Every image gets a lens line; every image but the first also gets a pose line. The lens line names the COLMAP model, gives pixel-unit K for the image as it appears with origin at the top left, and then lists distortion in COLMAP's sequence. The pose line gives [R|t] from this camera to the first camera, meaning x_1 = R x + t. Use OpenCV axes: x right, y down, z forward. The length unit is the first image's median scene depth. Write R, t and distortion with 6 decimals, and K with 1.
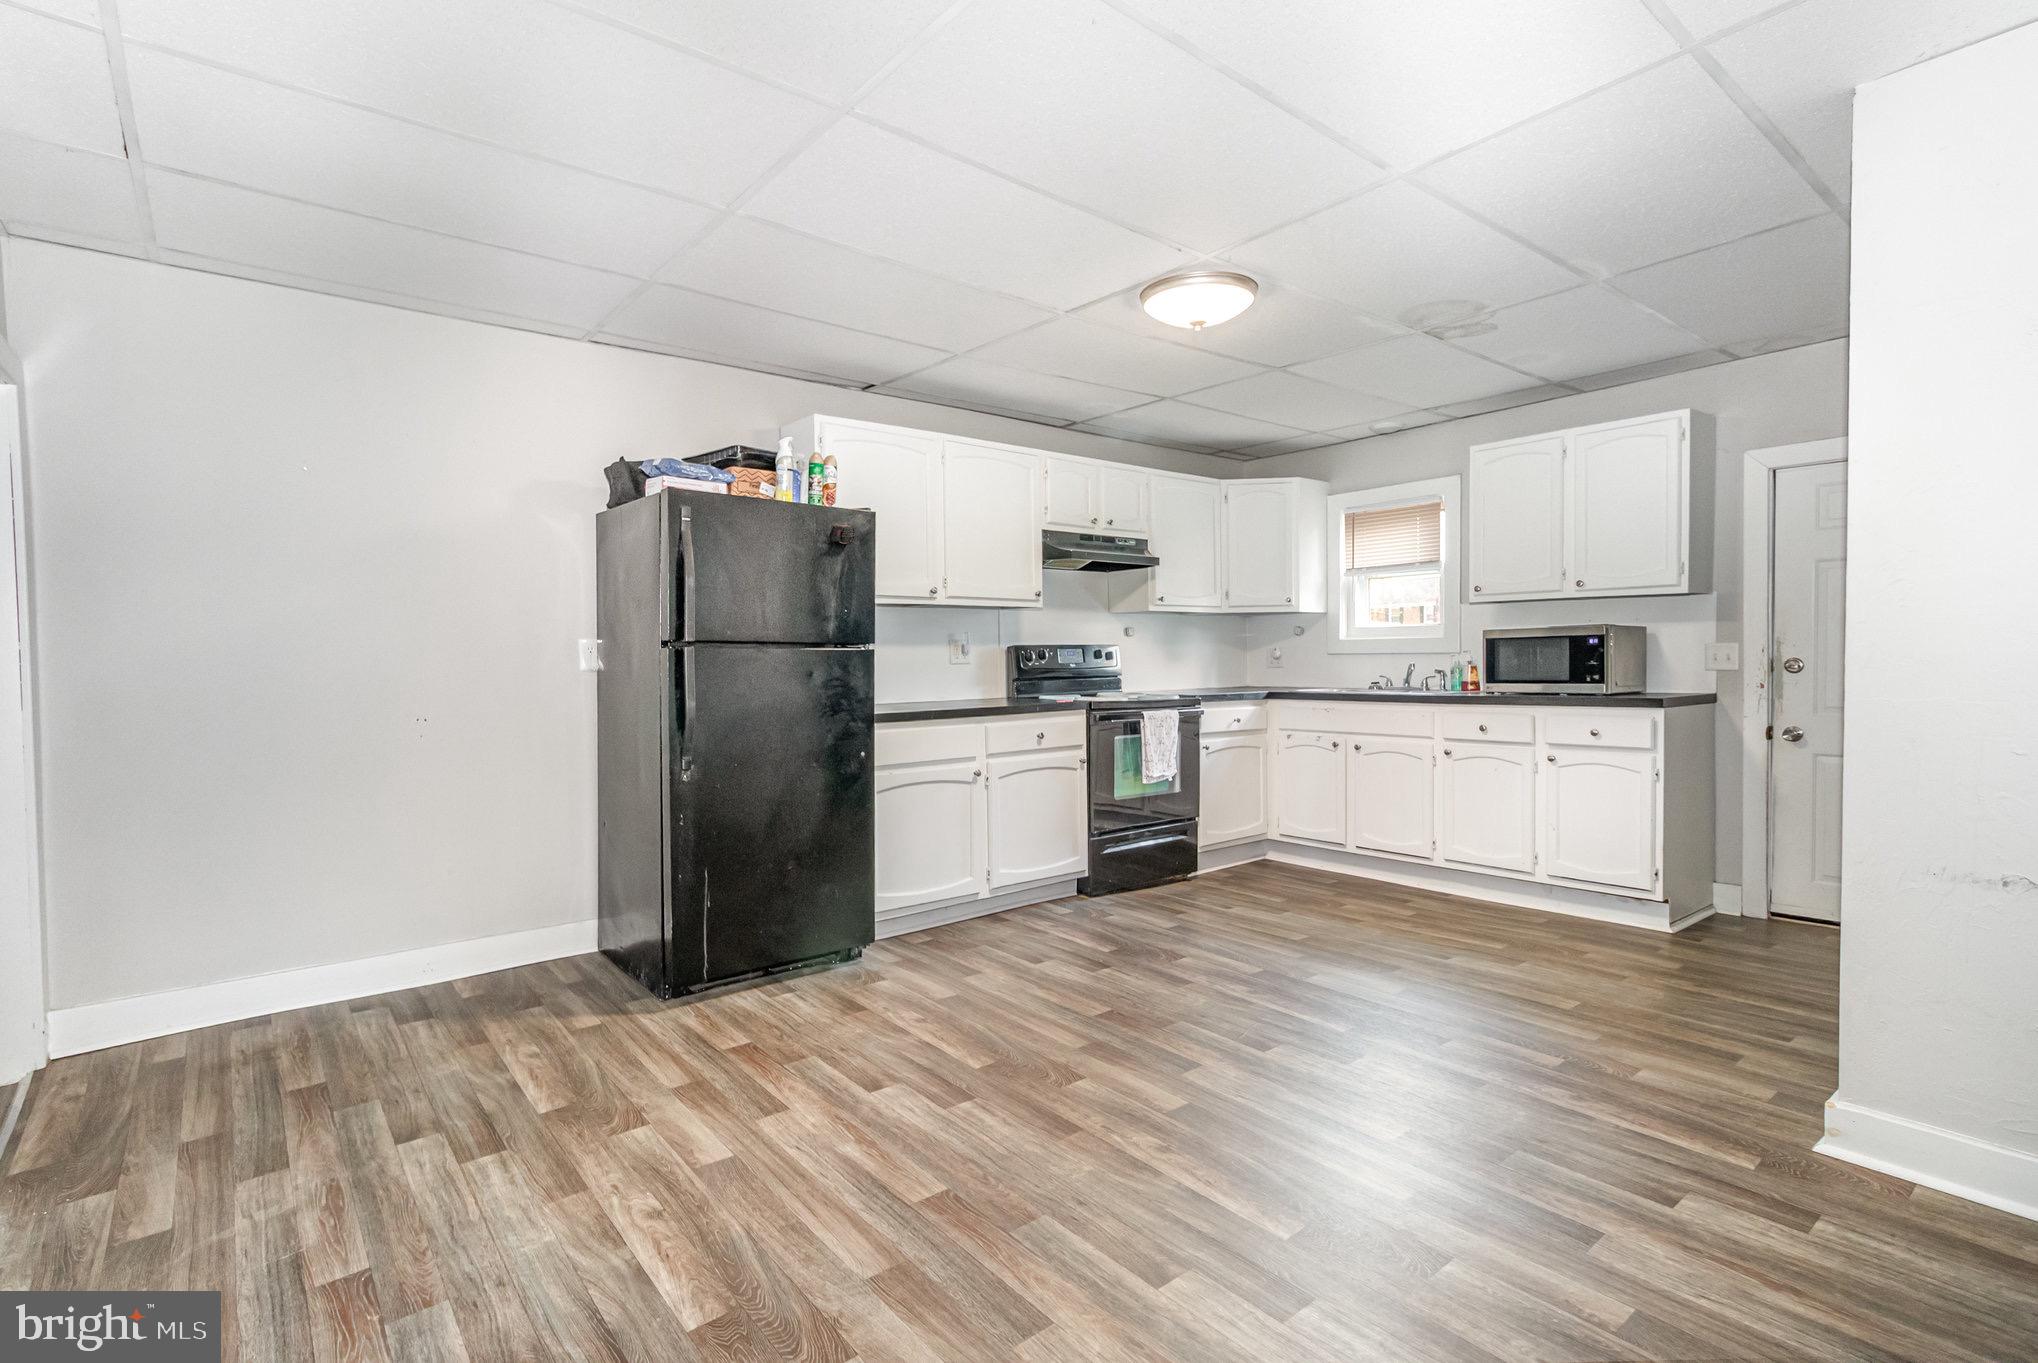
lens RADIAL K [[931.5, 0, 1016.4], [0, 931.5, 656.5], [0, 0, 1]] dist [0.000701, -0.000101]
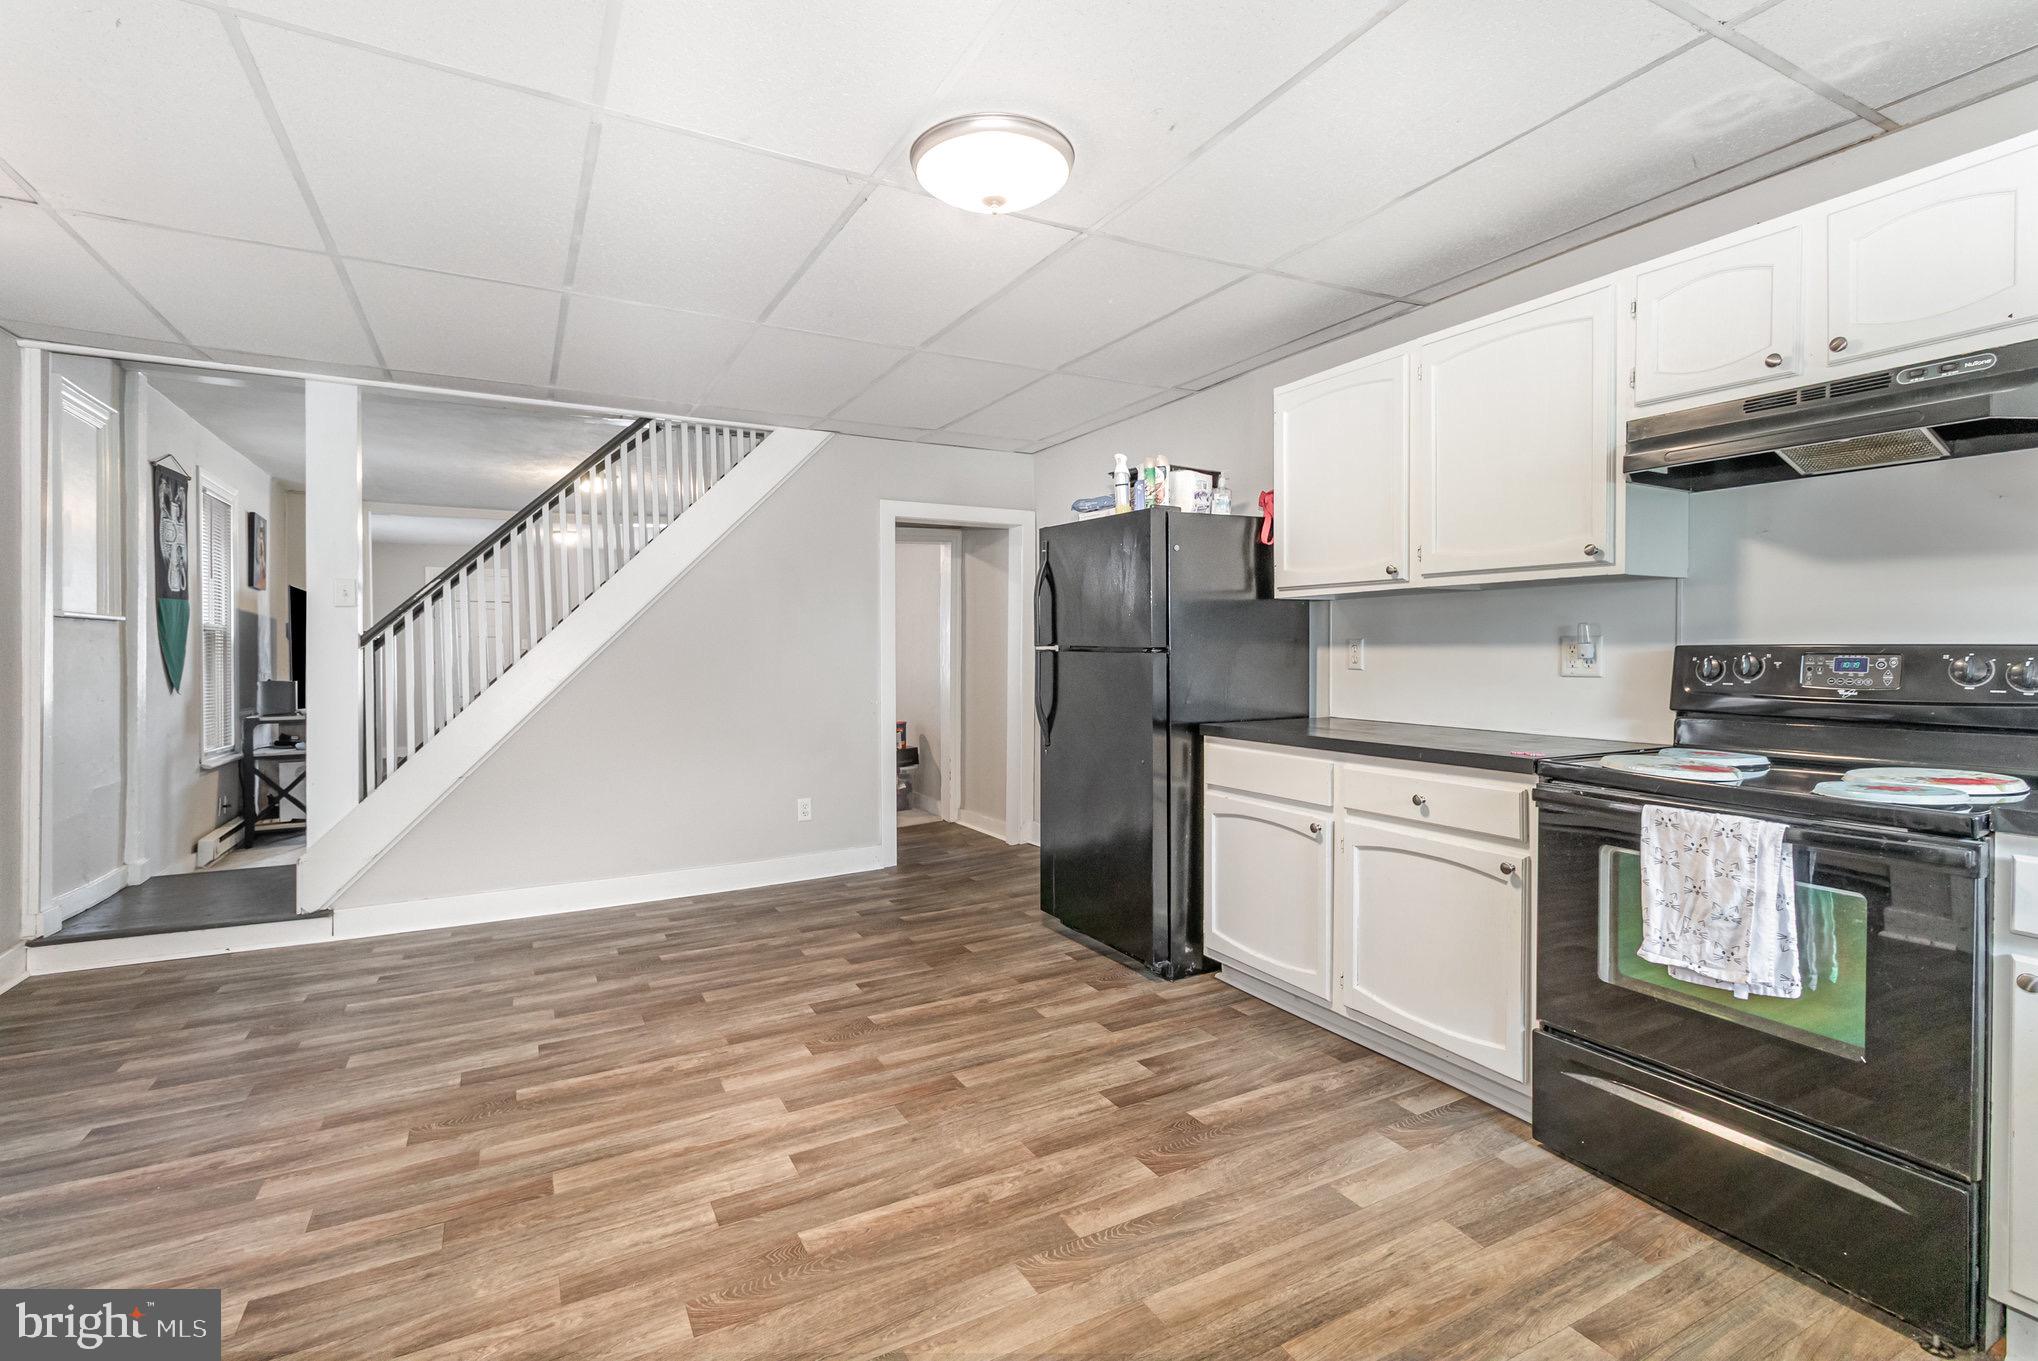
lens RADIAL K [[931.5, 0, 1016.4], [0, 931.5, 655.5], [0, 0, 1]] dist [0.000701, -0.000101]
pose [[-0.162019, 0.021219, -0.986559, 0.724896], [0.001095, 0.999772, 0.021323, -0.023254], [0.986787, 0.002375, -0.162006, 0.932458]]
